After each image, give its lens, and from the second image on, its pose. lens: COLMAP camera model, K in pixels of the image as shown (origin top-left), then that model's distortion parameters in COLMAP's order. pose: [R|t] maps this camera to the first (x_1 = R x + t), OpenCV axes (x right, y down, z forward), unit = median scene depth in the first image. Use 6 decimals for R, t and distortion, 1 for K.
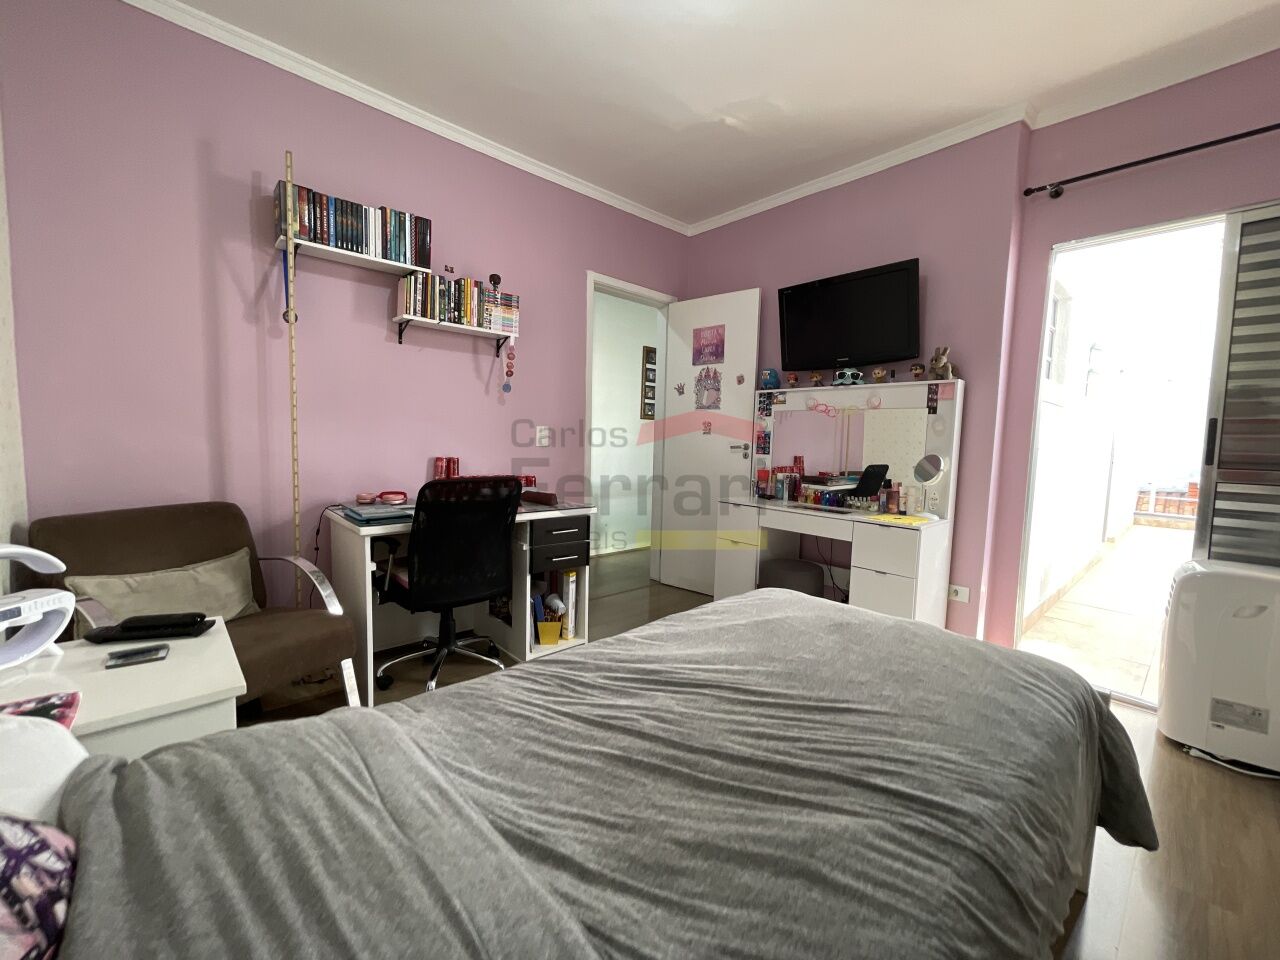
lens RADIAL K [[517.9, 0, 638.5], [0, 517.9, 478.3], [0, 0, 1]] dist [-0.003682, -0.000197]
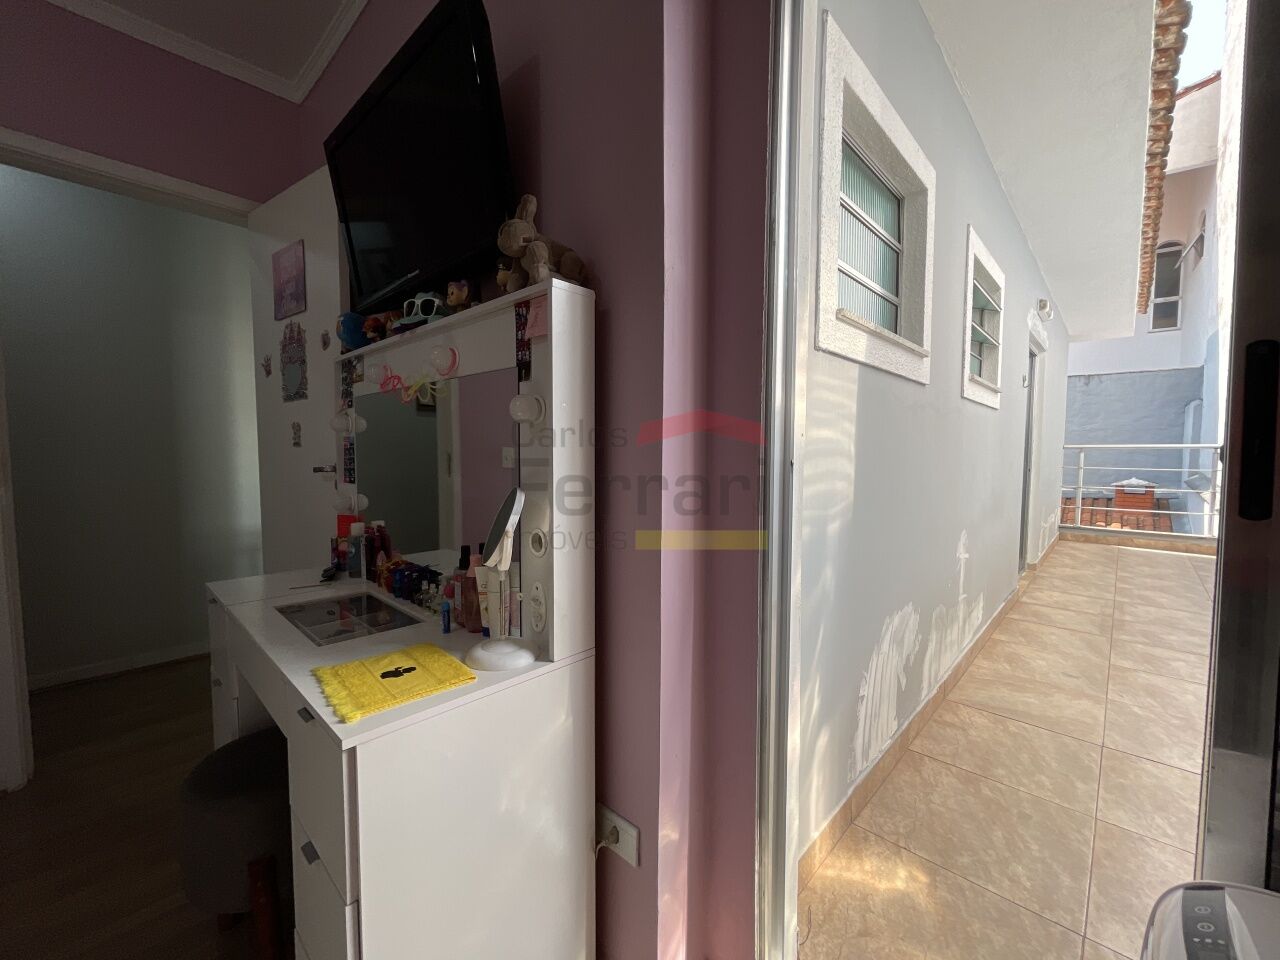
lens RADIAL K [[517.9, 0, 644.0], [0, 517.9, 478.9], [0, 0, 1]] dist [-0.003682, -0.000197]
pose [[0.996096, -0.028794, 0.083449, 0.522434], [0.030688, 0.999298, -0.021502, -0.033846], [-0.082772, 0.023979, 0.996280, 0.513330]]
